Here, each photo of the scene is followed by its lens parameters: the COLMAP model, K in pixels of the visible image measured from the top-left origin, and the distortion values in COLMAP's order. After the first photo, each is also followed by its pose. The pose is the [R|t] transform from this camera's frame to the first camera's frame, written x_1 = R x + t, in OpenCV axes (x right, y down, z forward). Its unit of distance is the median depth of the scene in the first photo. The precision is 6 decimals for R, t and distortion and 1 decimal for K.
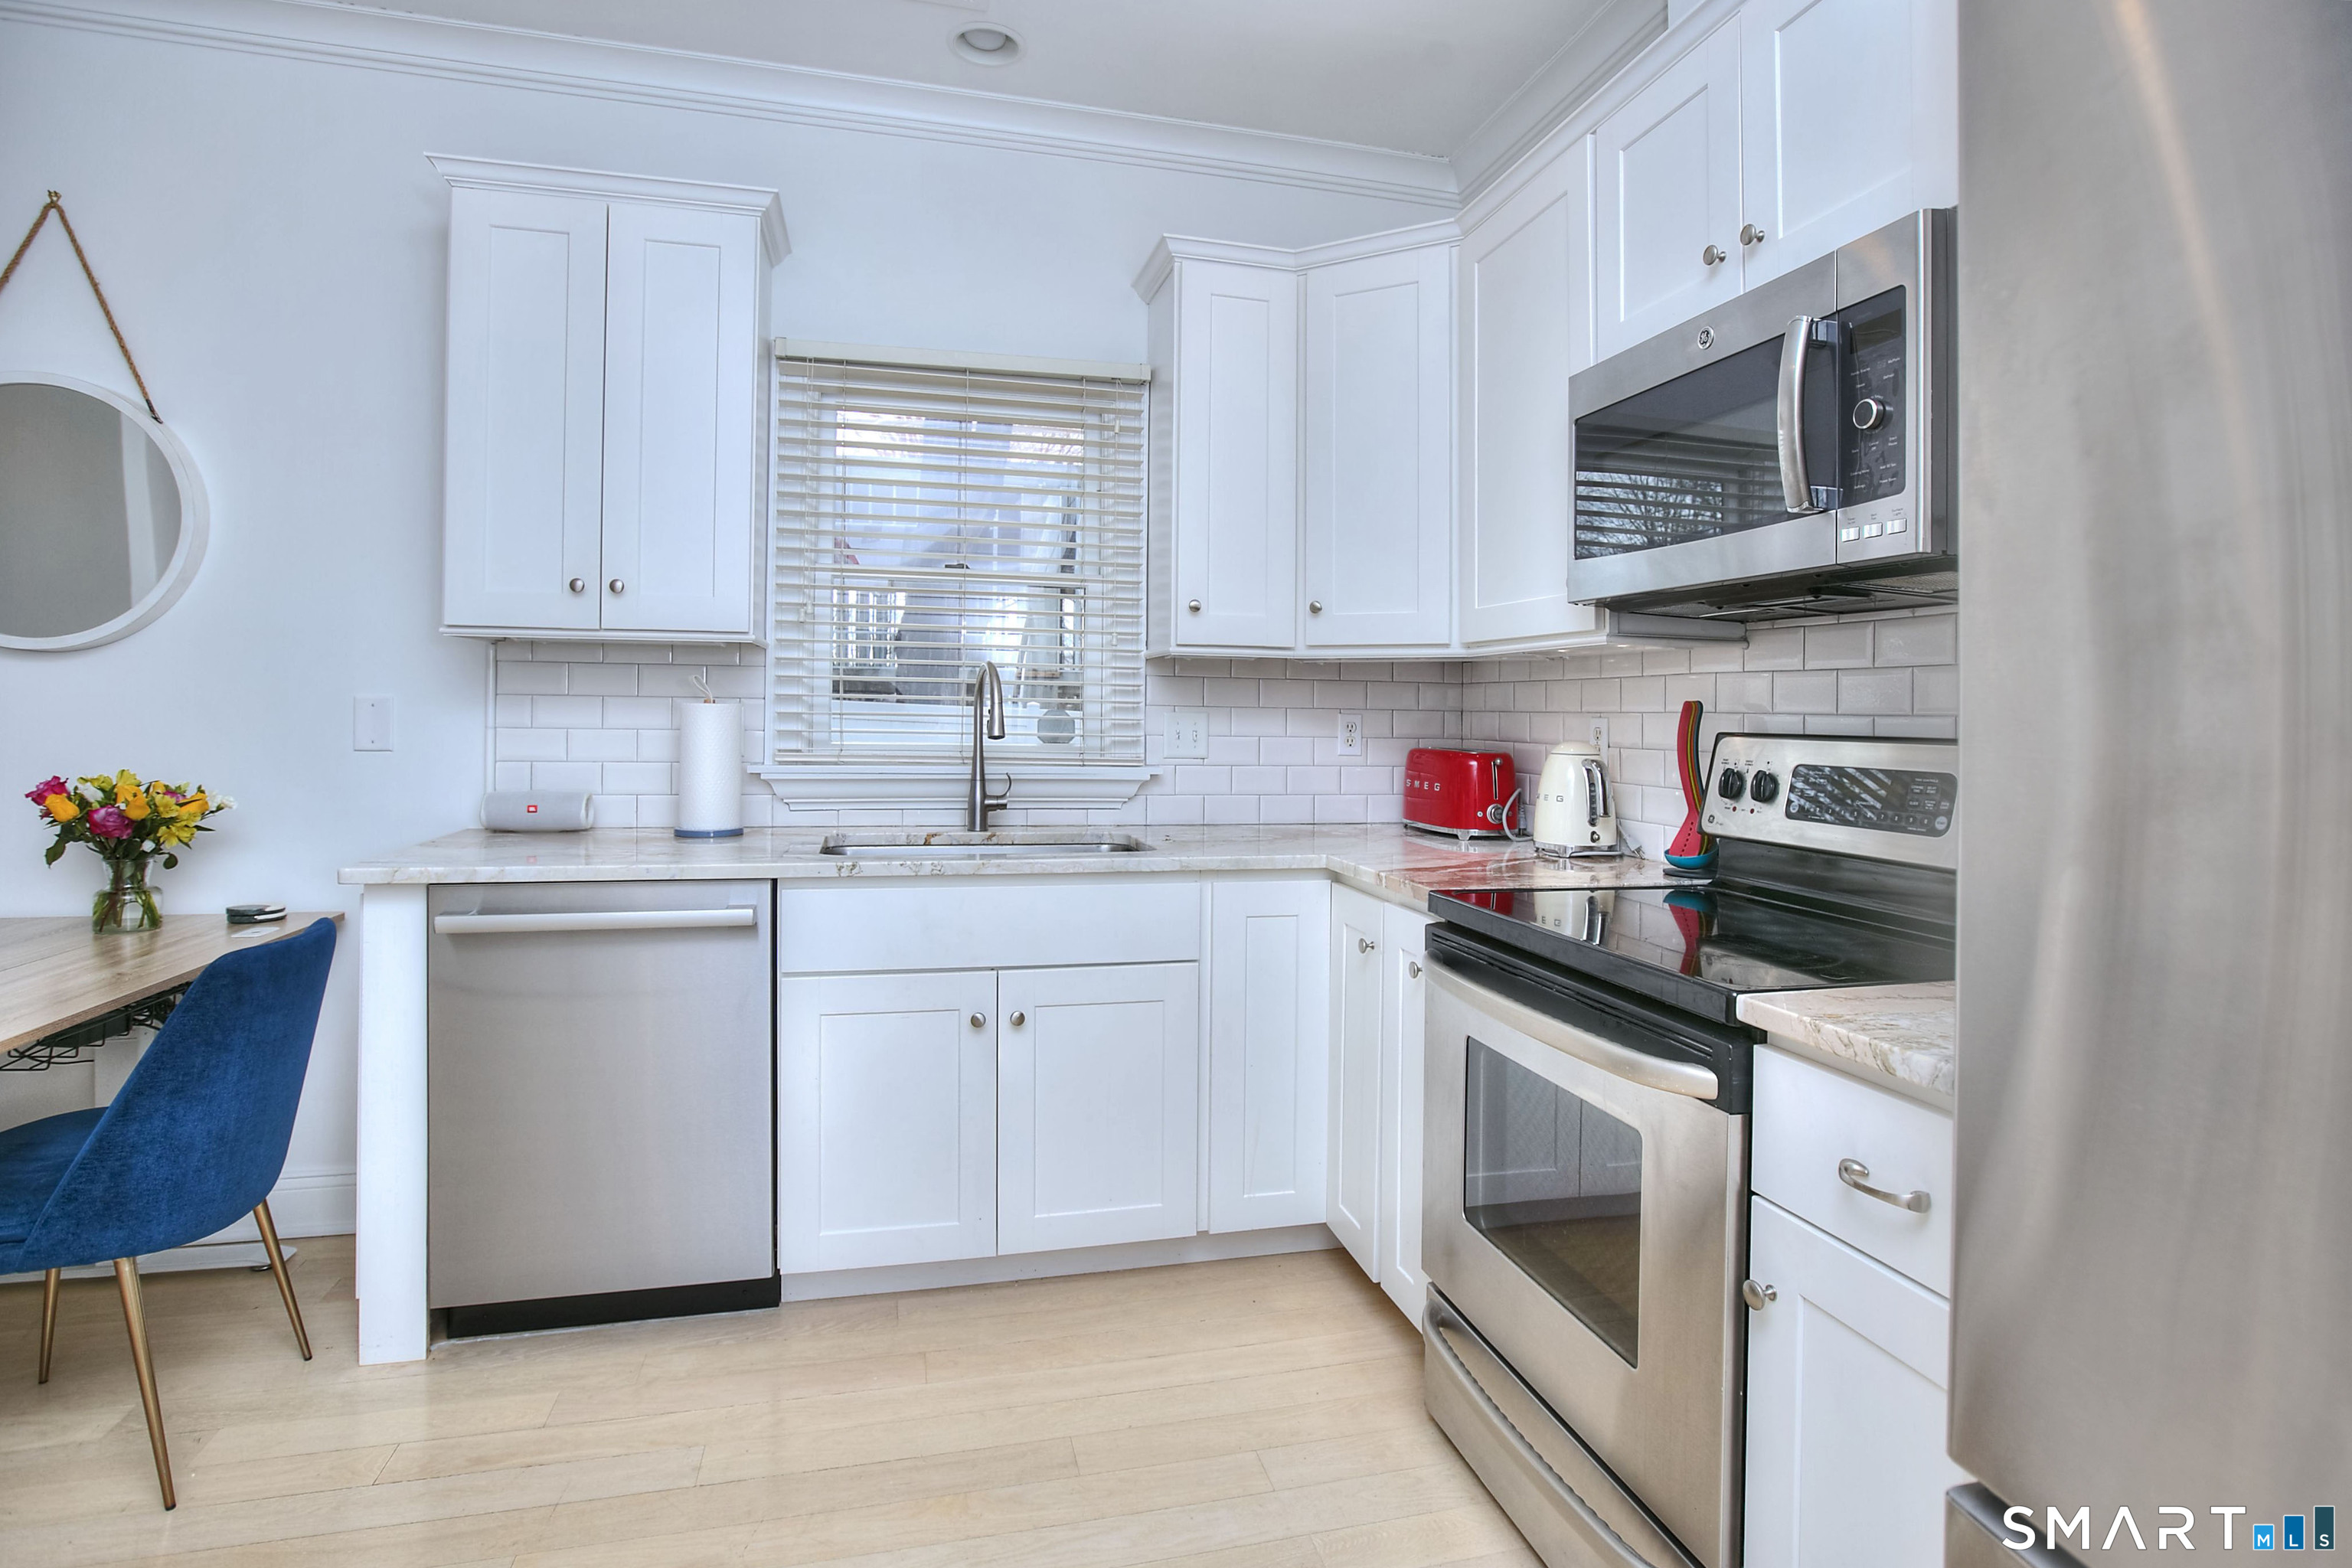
lens RADIAL K [[1234.7, 0, 1274.3], [0, 1234.7, 724.1], [0, 0, 1]] dist [-0.001233, -0.000469]
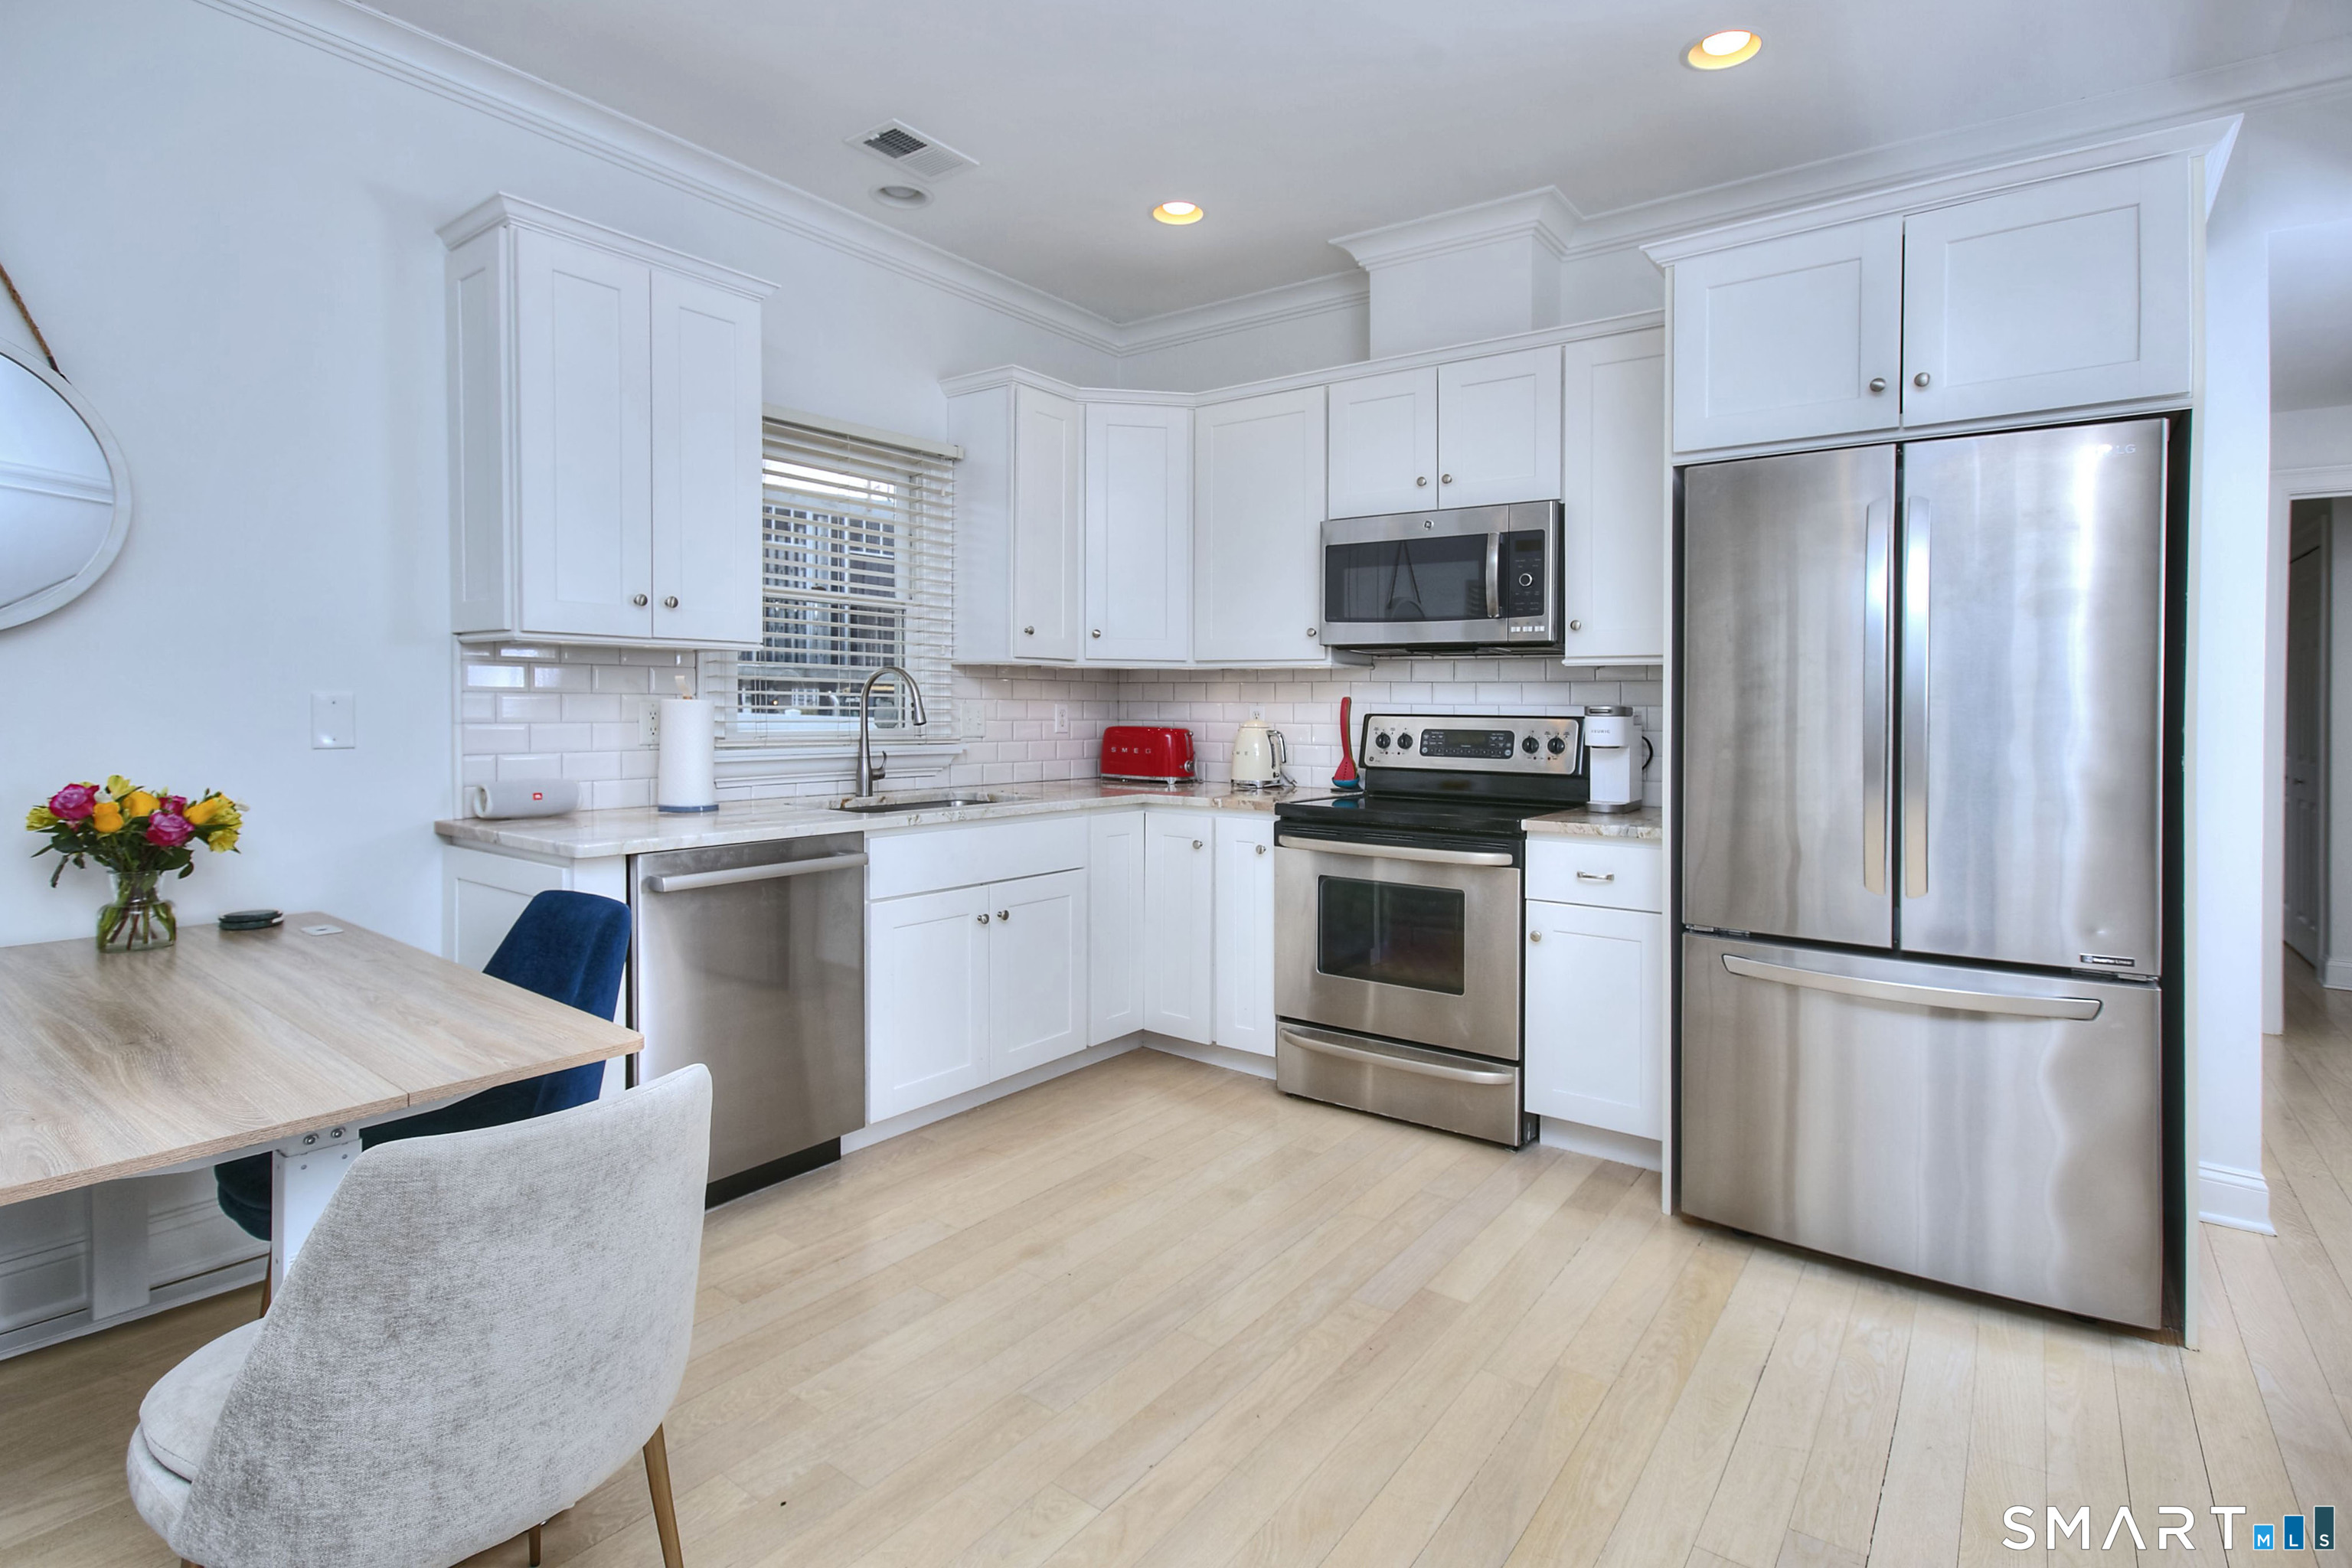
lens RADIAL K [[1148.8, 0, 1243.4], [0, 1148.8, 725.2], [0, 0, 1]] dist [0.000447, -0.000221]
pose [[0.760004, -0.019265, 0.649633, -0.825168], [0.006334, 0.999733, 0.022238, -0.014297], [-0.649888, -0.012786, 0.759922, -0.196747]]
